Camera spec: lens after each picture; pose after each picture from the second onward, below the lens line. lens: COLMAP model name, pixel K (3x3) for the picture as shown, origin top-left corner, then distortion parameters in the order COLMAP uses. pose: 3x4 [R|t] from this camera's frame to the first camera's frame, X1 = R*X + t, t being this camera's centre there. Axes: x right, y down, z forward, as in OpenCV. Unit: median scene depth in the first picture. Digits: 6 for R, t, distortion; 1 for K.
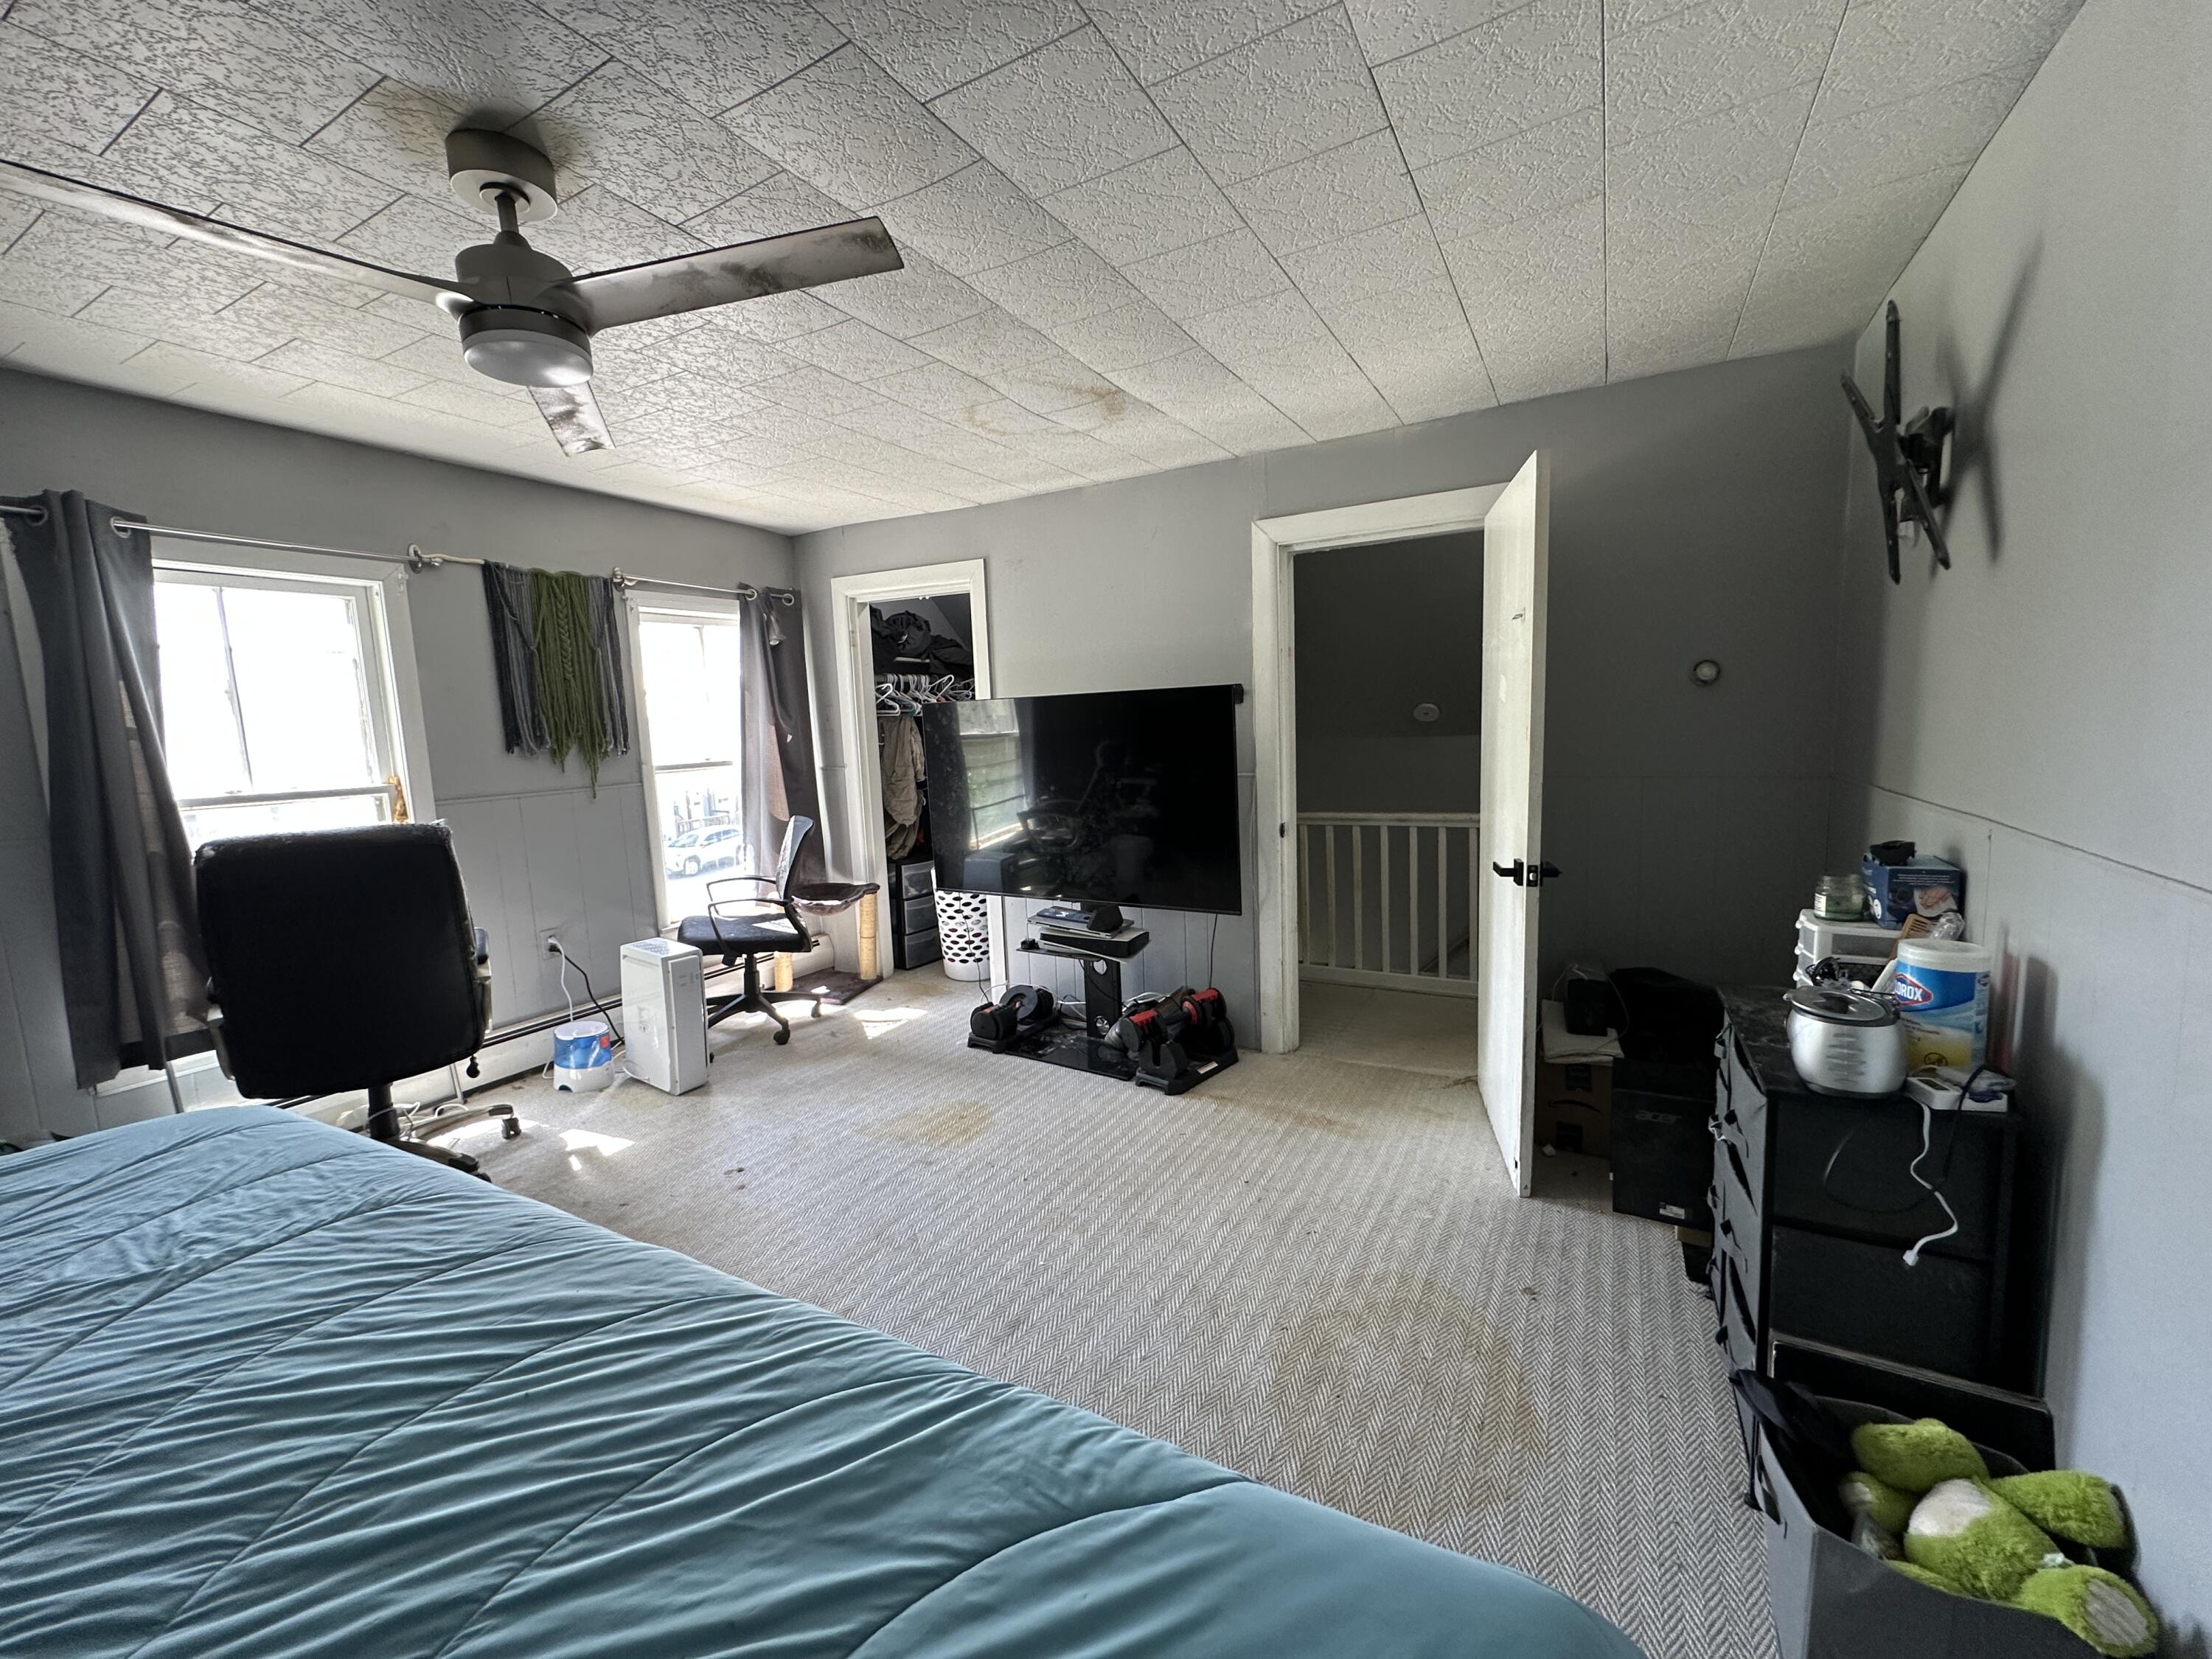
lens RADIAL K [[886.8, 0, 1106.0], [0, 886.8, 829.5], [0, 0, 1]] dist [-0.001551, -0.000265]
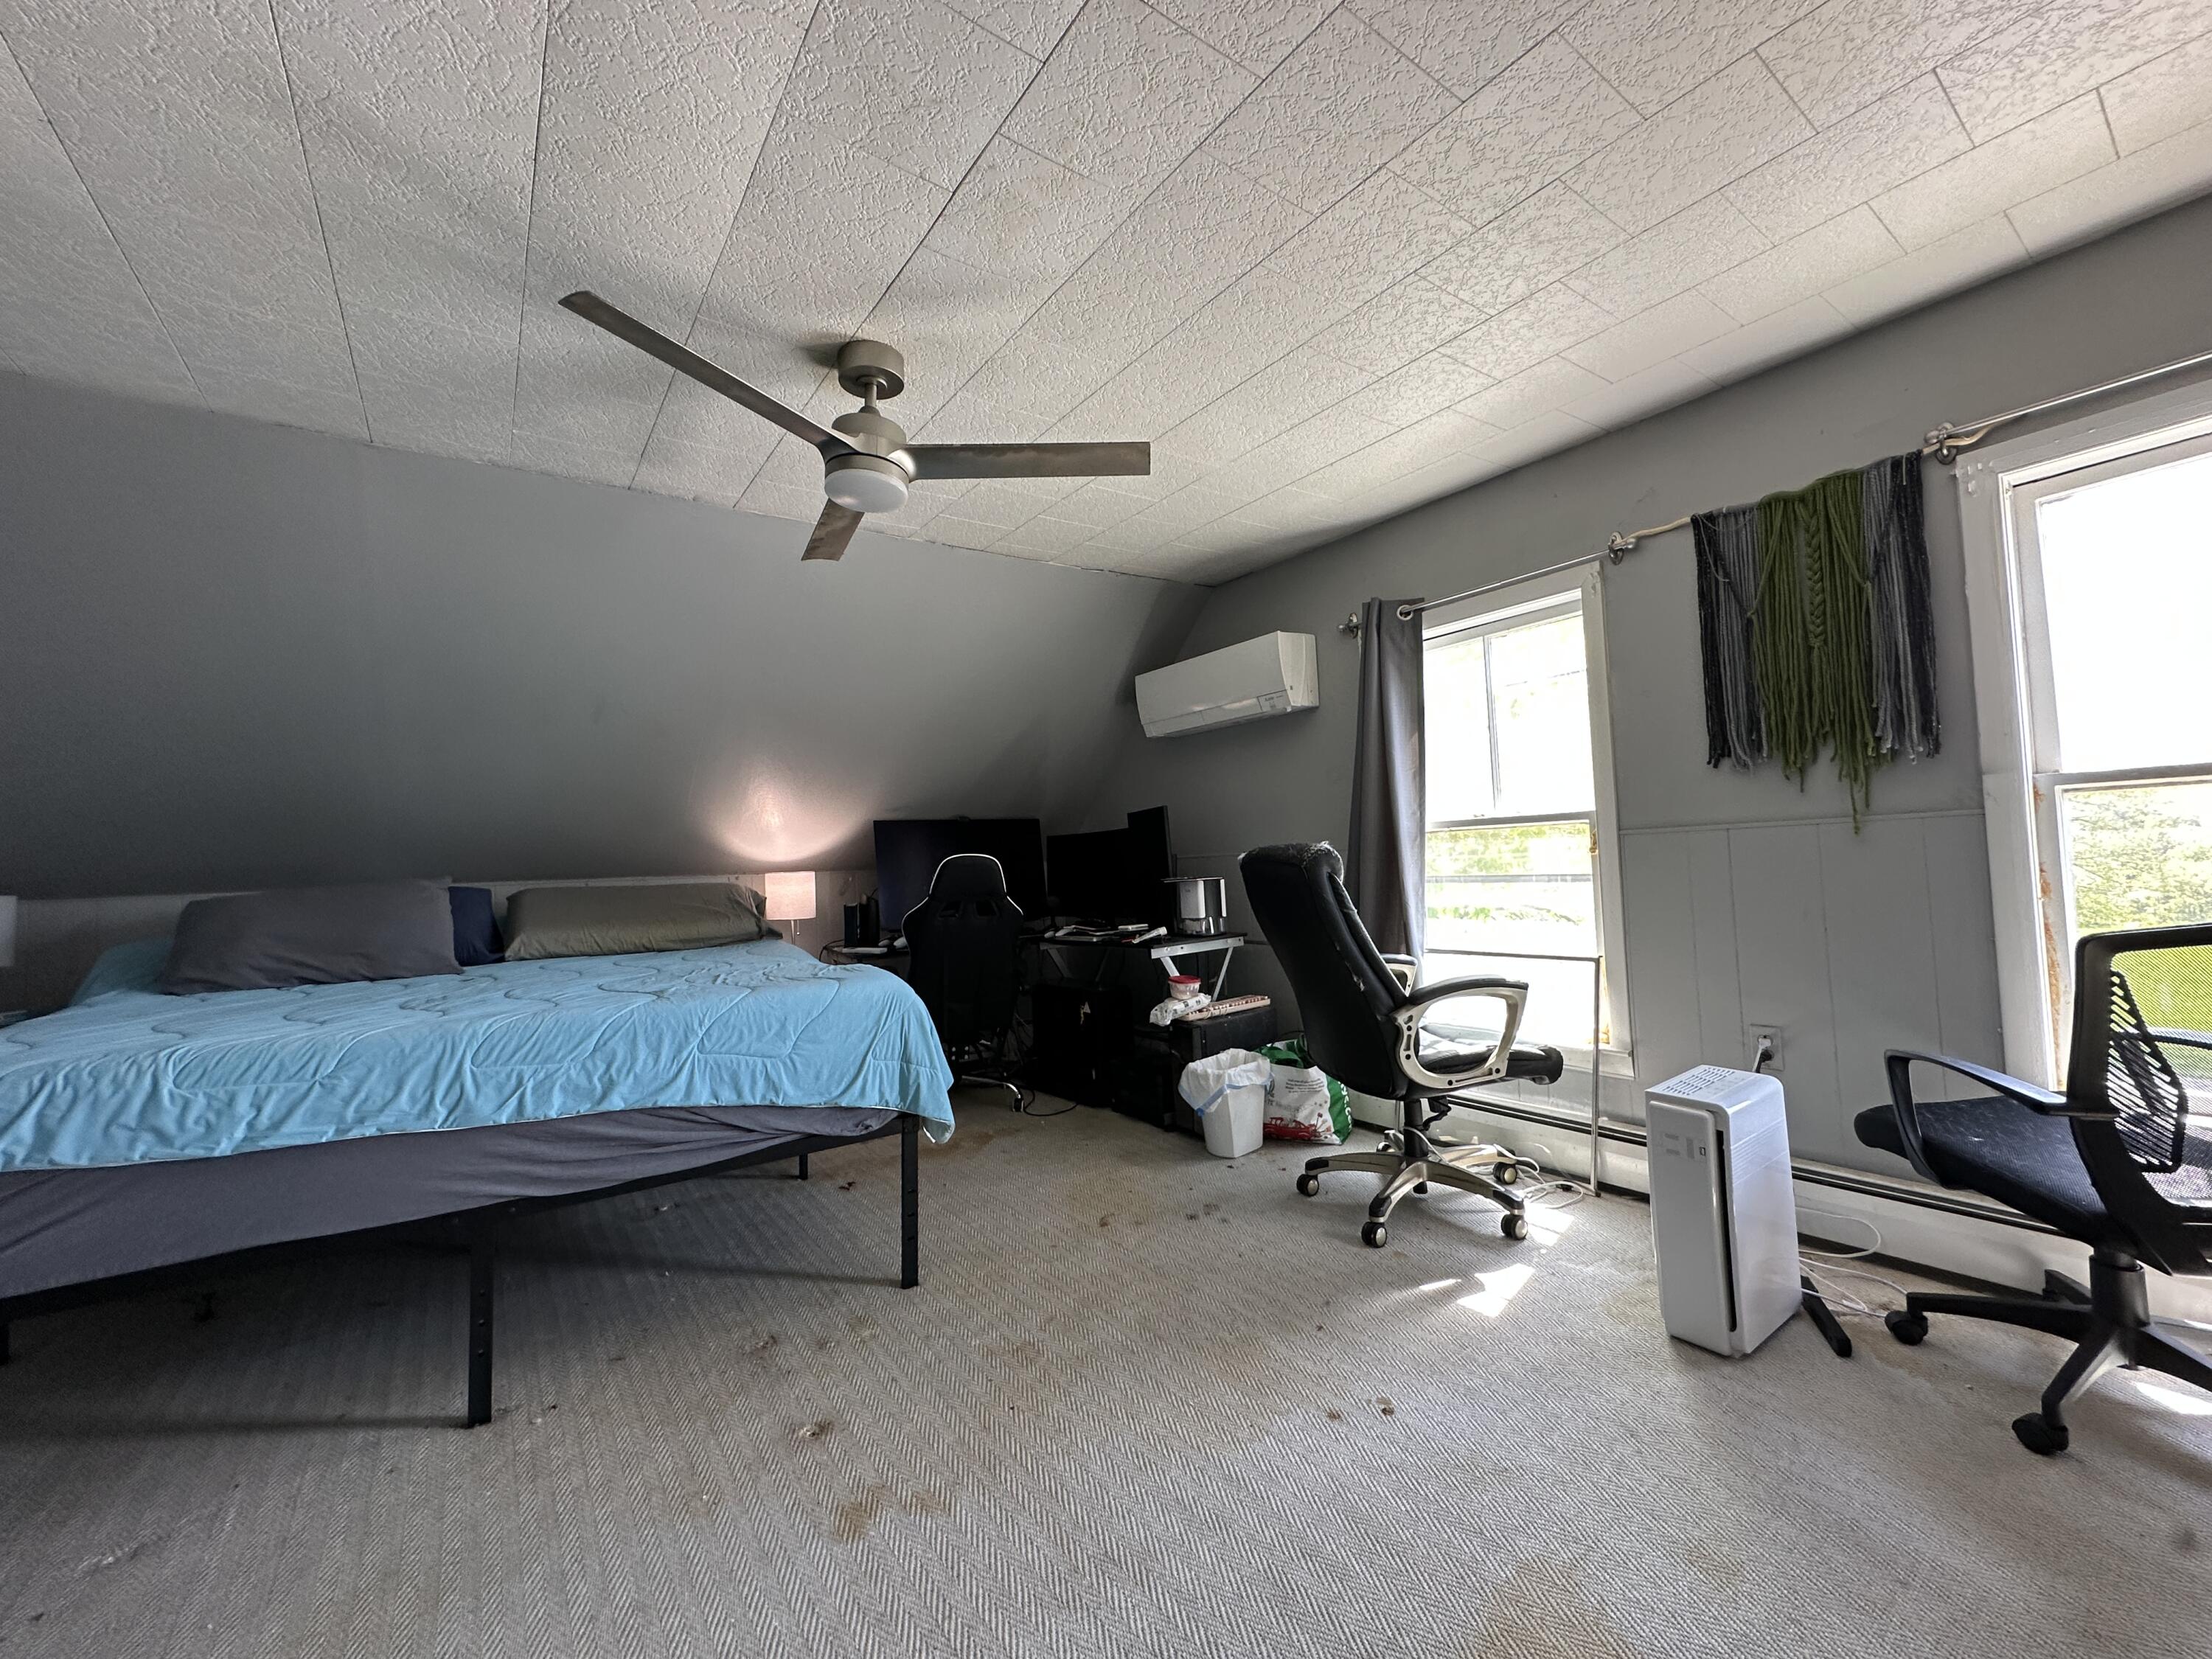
lens RADIAL K [[886.8, 0, 1106.0], [0, 886.8, 829.5], [0, 0, 1]] dist [-0.001551, -0.000265]
pose [[-0.417417, 0.027138, -0.908310, 0.196908], [-0.046252, 0.997624, 0.051062, -0.049329], [0.907537, 0.063326, -0.415170, 0.843191]]
